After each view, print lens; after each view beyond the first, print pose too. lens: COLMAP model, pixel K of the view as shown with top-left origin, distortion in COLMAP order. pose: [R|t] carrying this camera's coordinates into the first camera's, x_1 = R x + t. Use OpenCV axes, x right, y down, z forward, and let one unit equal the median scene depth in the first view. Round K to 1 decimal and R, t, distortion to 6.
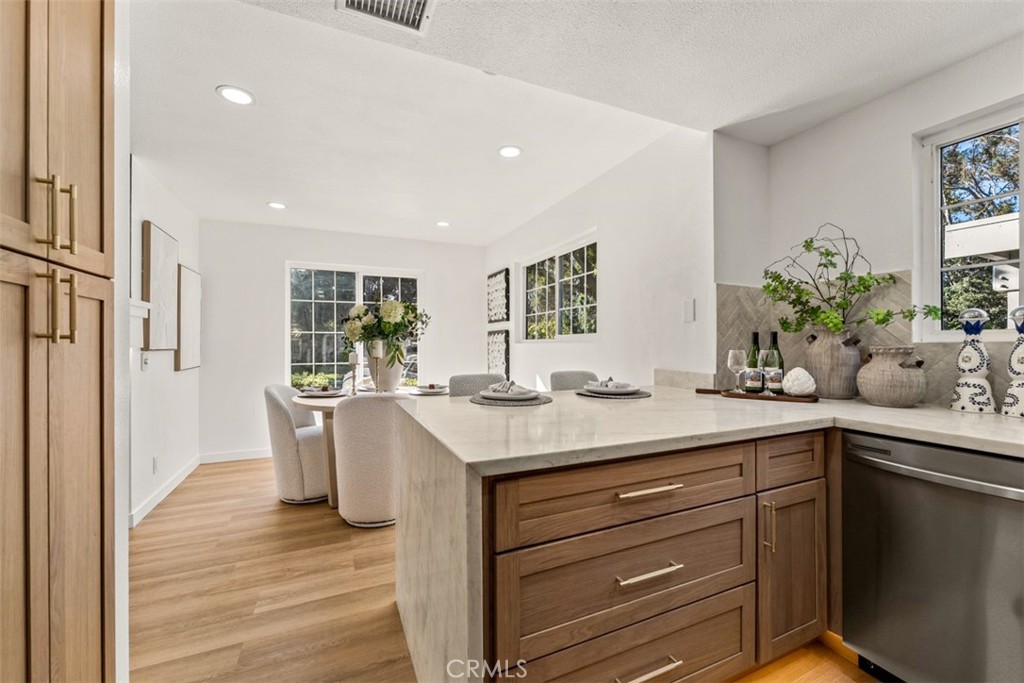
lens RADIAL K [[411.2, 0, 512.2], [0, 411.2, 342.9], [0, 0, 1]] dist [-0.002551, -0.000601]
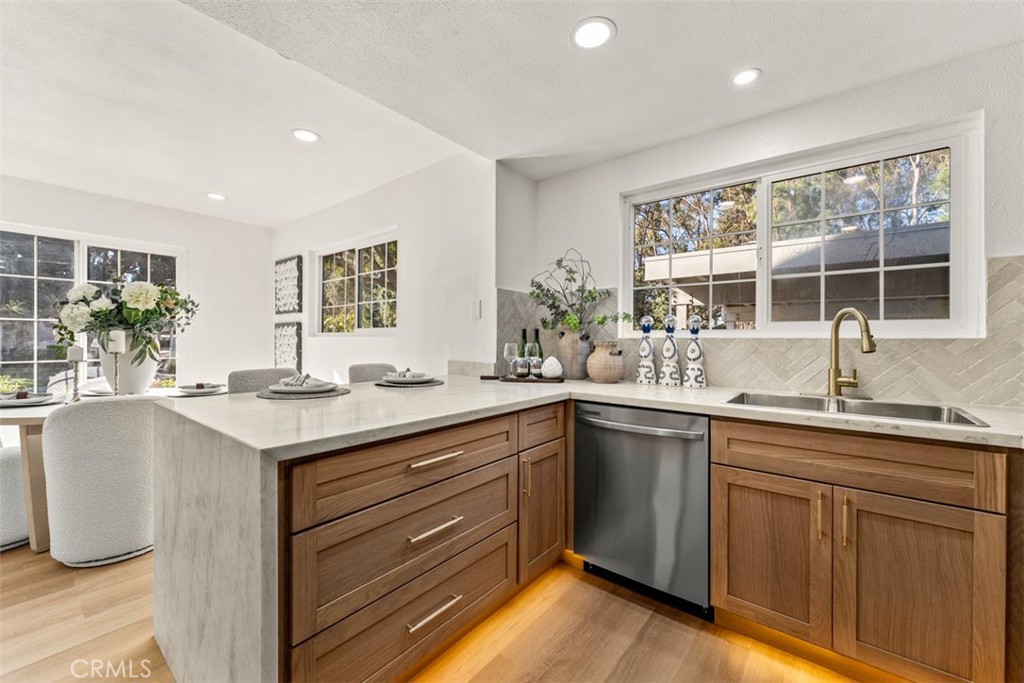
lens RADIAL K [[411.2, 0, 510.7], [0, 411.2, 339.5], [0, 0, 1]] dist [-0.002551, -0.000601]
pose [[0.892626, 0.007509, 0.450736, -0.010282], [-0.009156, 0.999957, 0.001473, 0.004904], [-0.450706, -0.005441, 0.892656, -0.108820]]
